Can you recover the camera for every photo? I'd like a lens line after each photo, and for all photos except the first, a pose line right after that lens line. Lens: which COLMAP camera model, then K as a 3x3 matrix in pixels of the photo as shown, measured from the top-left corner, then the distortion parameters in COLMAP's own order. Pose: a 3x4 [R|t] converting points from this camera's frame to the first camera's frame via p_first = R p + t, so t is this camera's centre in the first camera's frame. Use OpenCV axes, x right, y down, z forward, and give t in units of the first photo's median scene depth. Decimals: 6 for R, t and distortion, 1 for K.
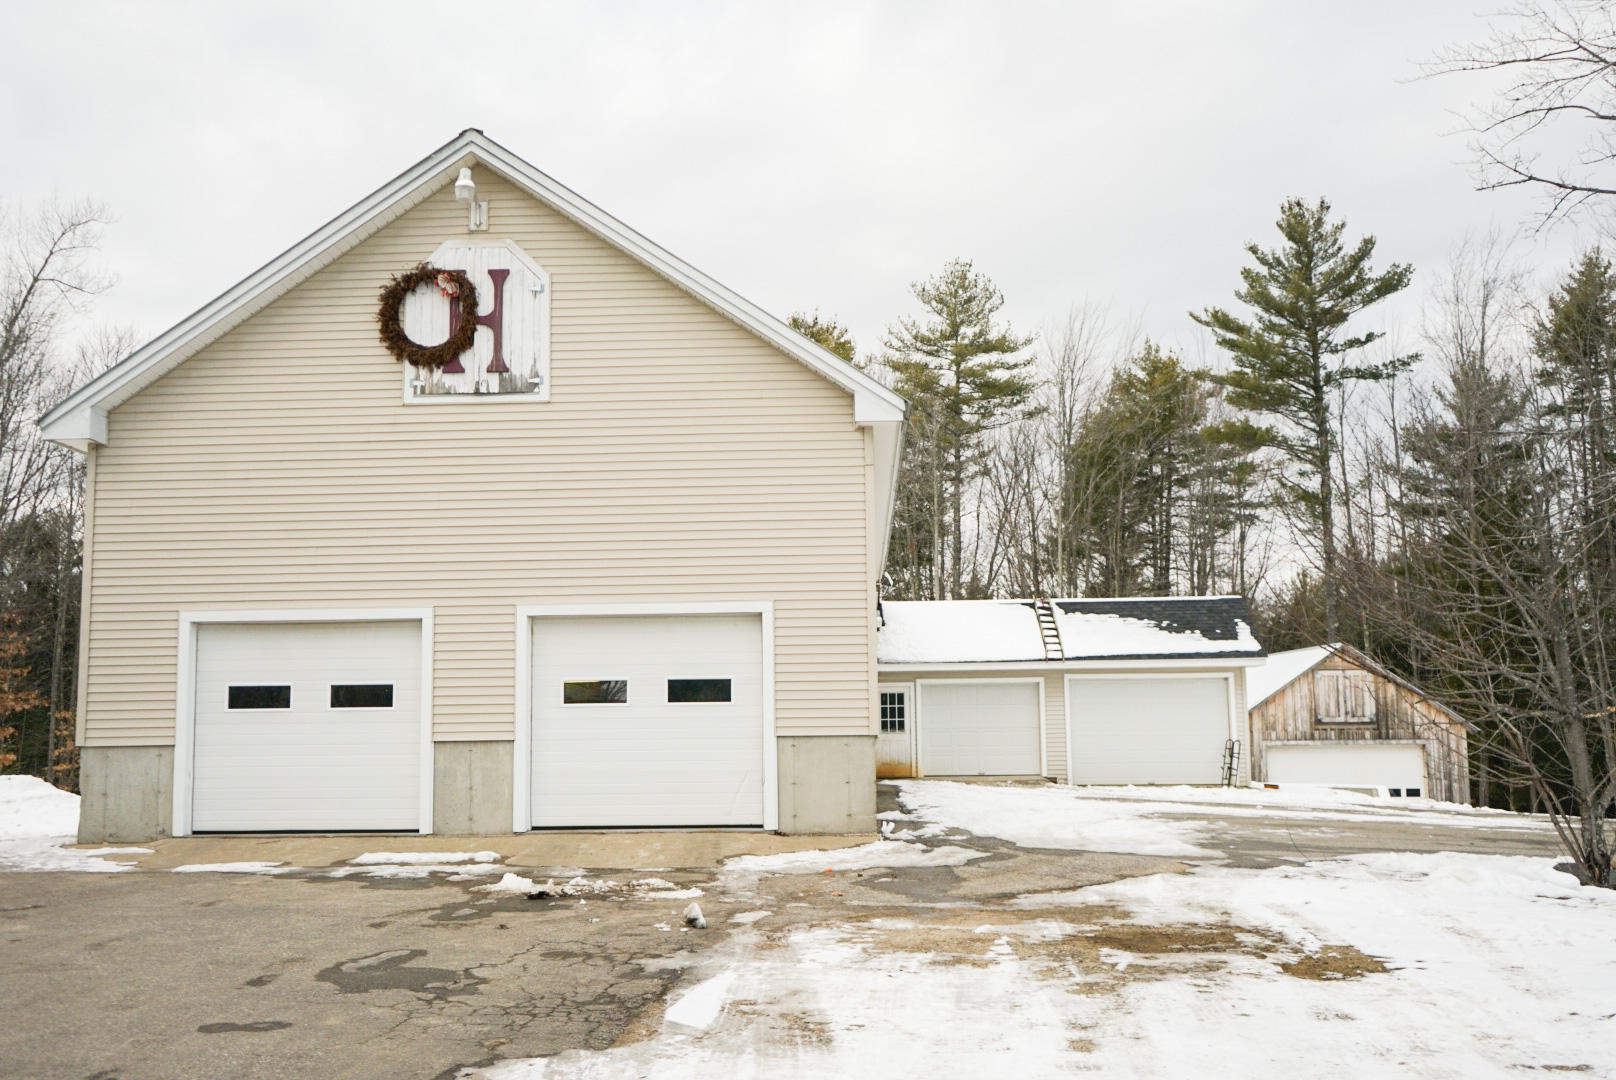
lens RADIAL K [[1548.6, 0, 806.2], [0, 1548.6, 539.5], [0, 0, 1]] dist [0.008555, 0.000000]
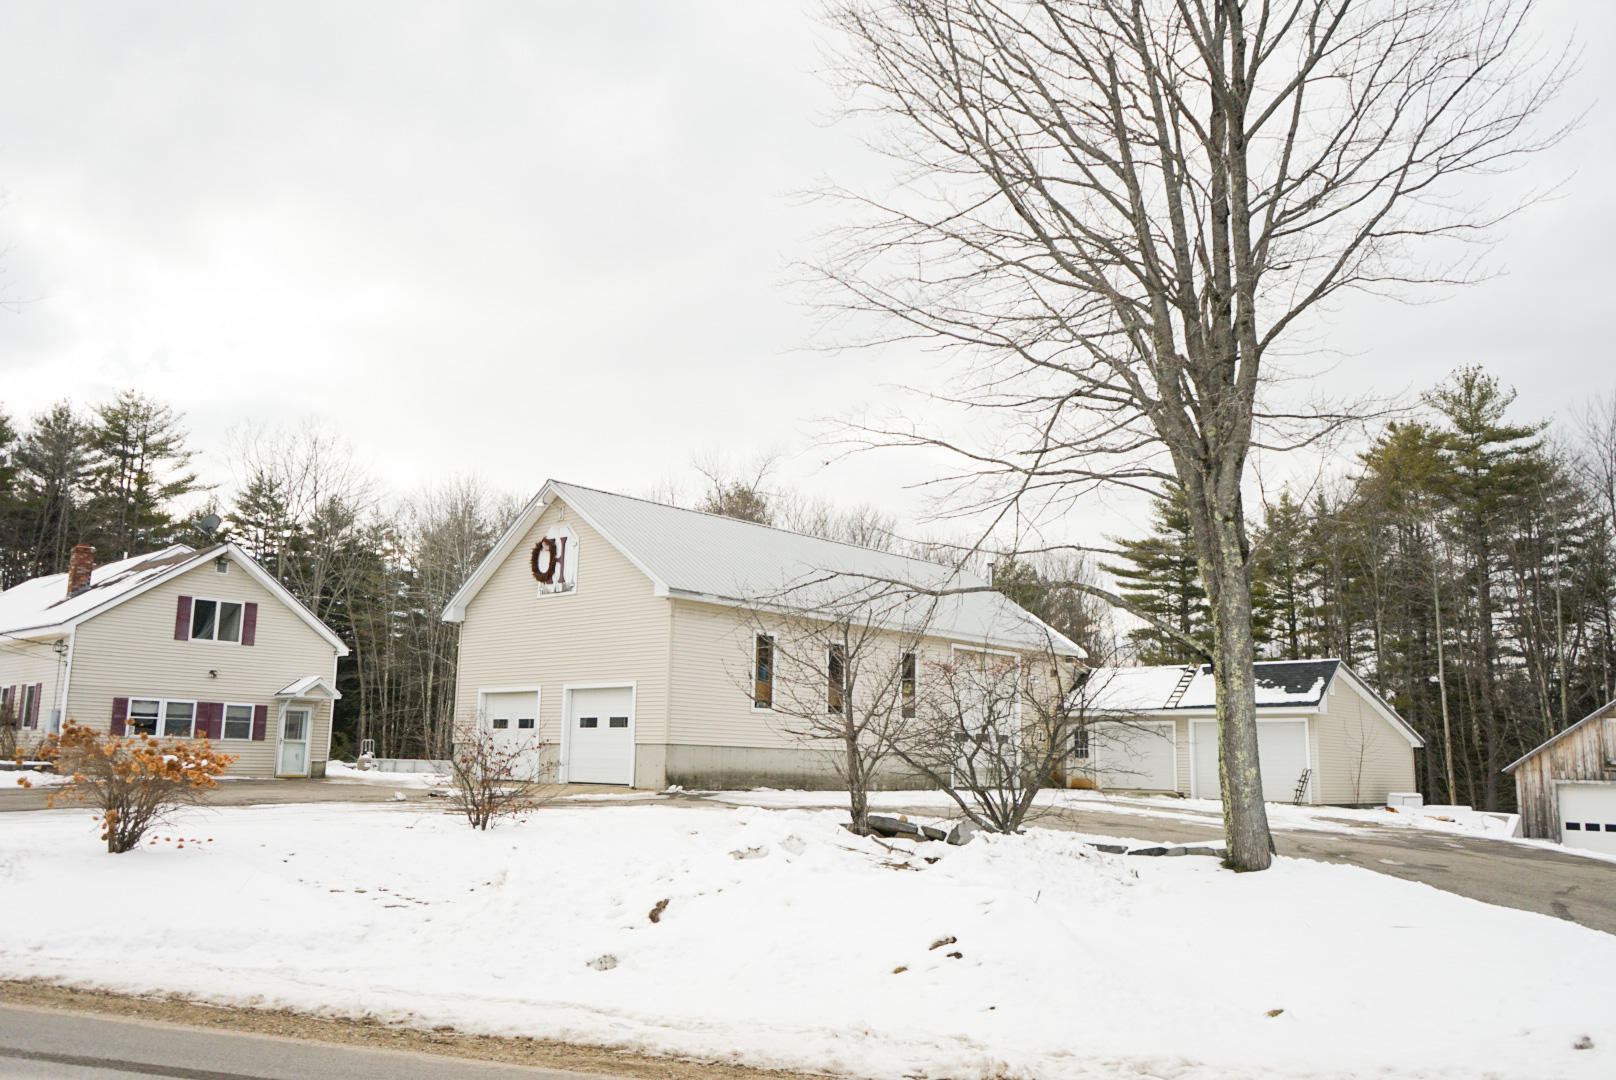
lens RADIAL K [[1275.3, 0, 804.0], [0, 1275.3, 544.3], [0, 0, 1]] dist [0.002176, -0.001118]
pose [[0.767441, -0.084390, -0.635541, 0.484822], [0.050518, 0.996177, -0.071274, -0.004239], [0.639126, 0.022592, 0.768770, -0.085103]]
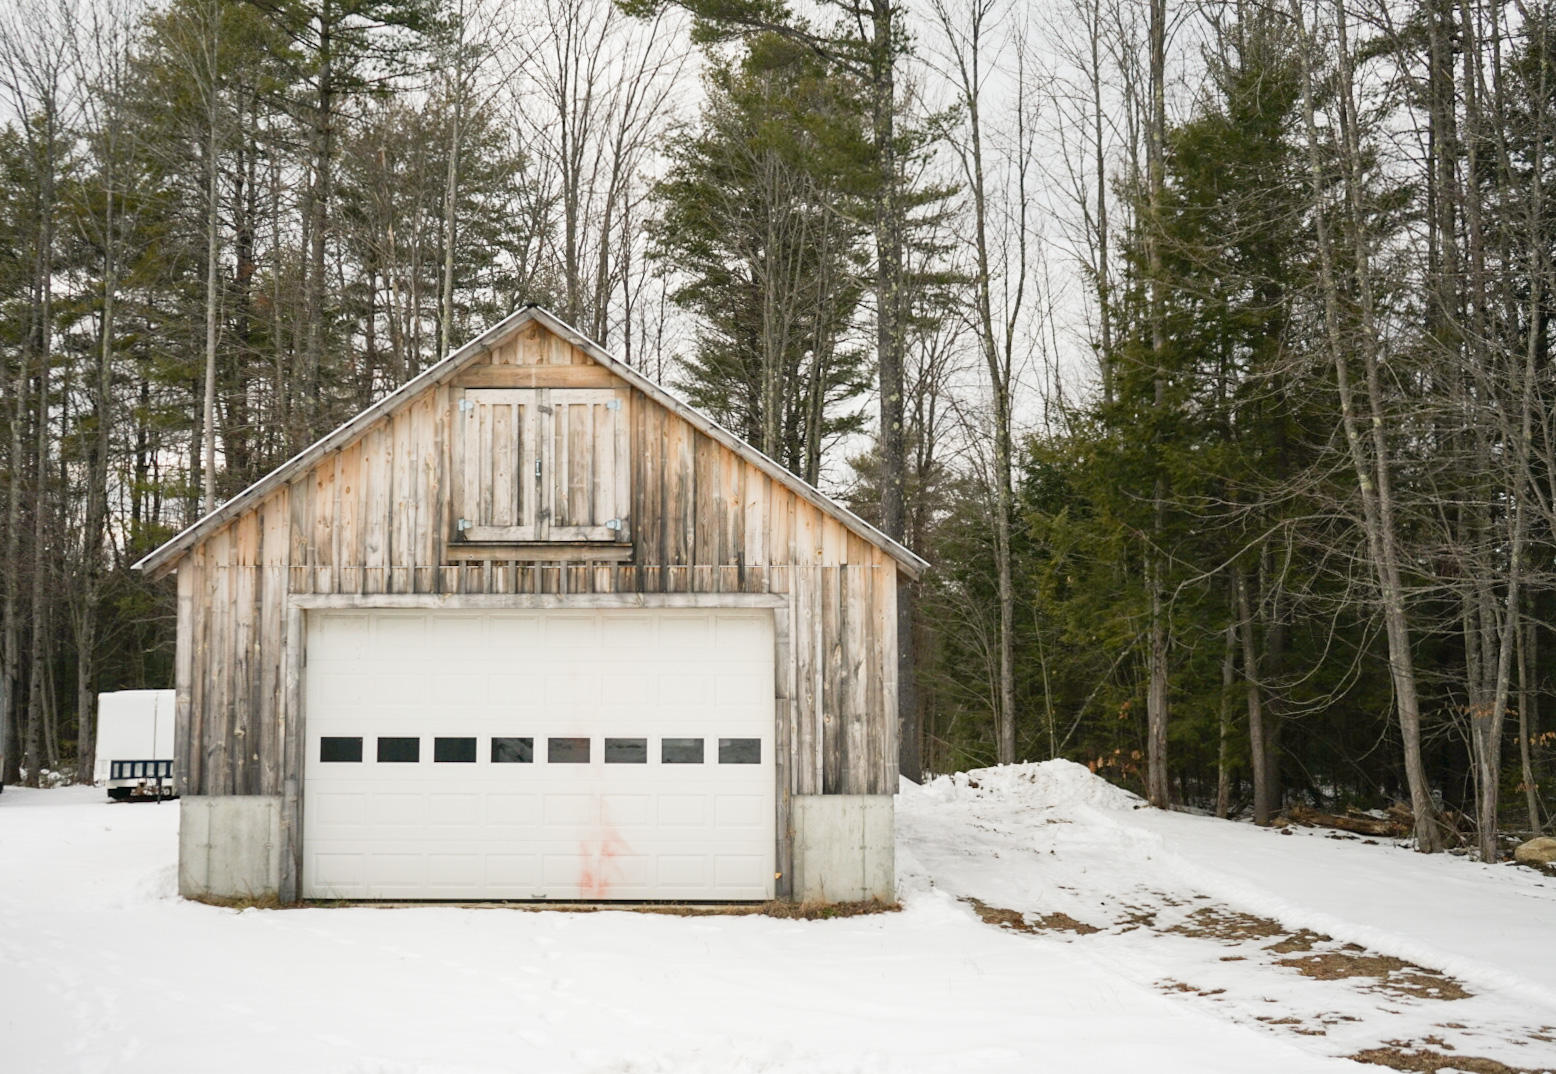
lens RADIAL K [[1573.2, 0, 778.1], [0, 1573.2, 534.6], [0, 0, 1]] dist [-0.003977, 0.000000]
pose [[0.999944, 0.007652, 0.007314, 0.397616], [-0.007967, 0.999000, 0.043996, 0.101037], [-0.006970, -0.044052, 0.999005, 0.659570]]
